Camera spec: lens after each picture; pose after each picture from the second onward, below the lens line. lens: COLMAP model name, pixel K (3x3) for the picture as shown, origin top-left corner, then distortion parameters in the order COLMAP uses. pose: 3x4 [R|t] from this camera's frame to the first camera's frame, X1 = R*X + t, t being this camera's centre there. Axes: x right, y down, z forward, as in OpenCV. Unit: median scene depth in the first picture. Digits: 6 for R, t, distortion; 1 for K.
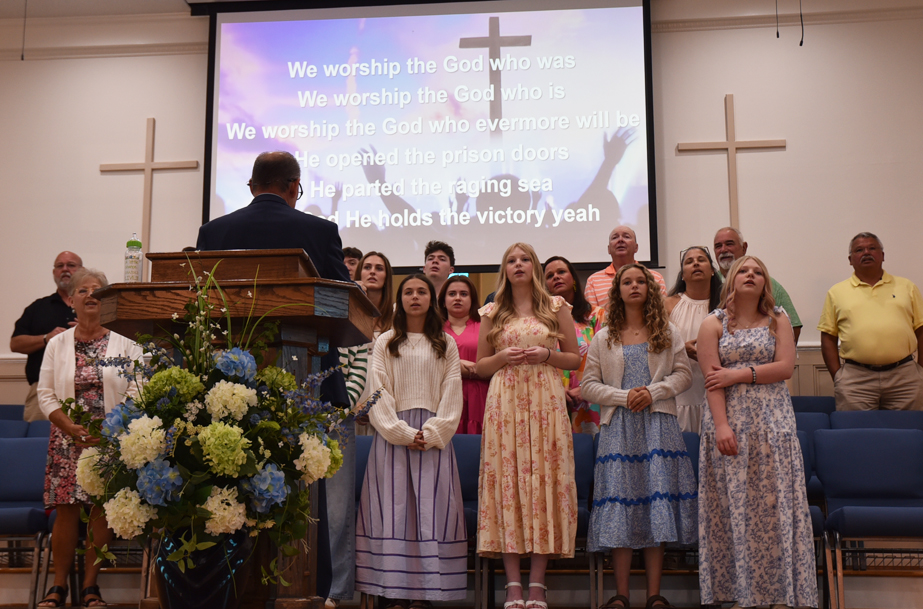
lens RADIAL K [[1196.0, 0, 461.5], [0, 1196.0, 304.5], [0, 0, 1]] dist [0.021215, -0.357005]
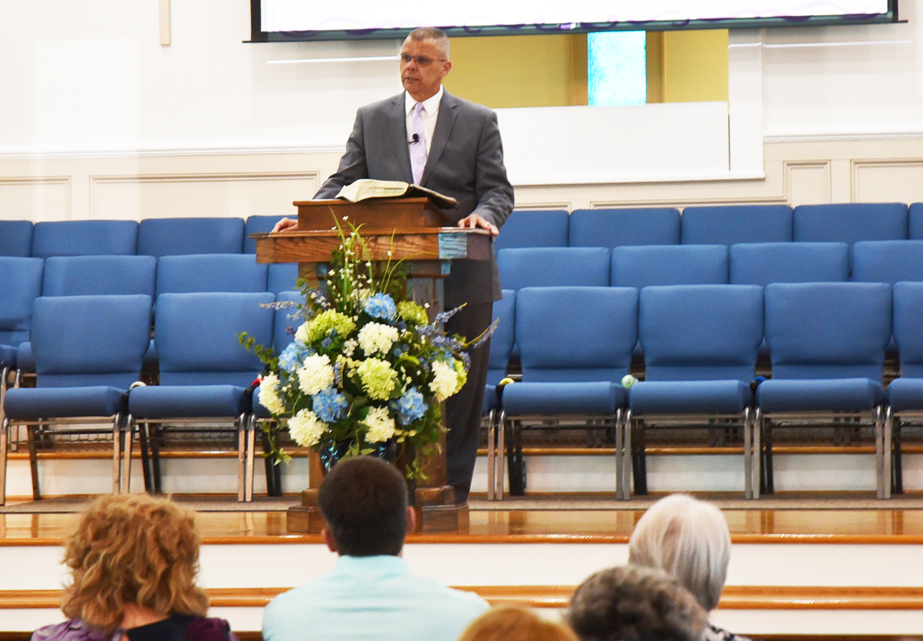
lens RADIAL K [[3150.7, 0, 461.5], [0, 3150.7, 320.5], [0, 0, 1]] dist [0.087248, -0.320466]
pose [[0.995585, -0.011127, -0.093206, 0.211375], [0.029163, 0.980476, 0.194466, -0.596057], [0.089222, -0.196325, 0.976471, -2.295580]]
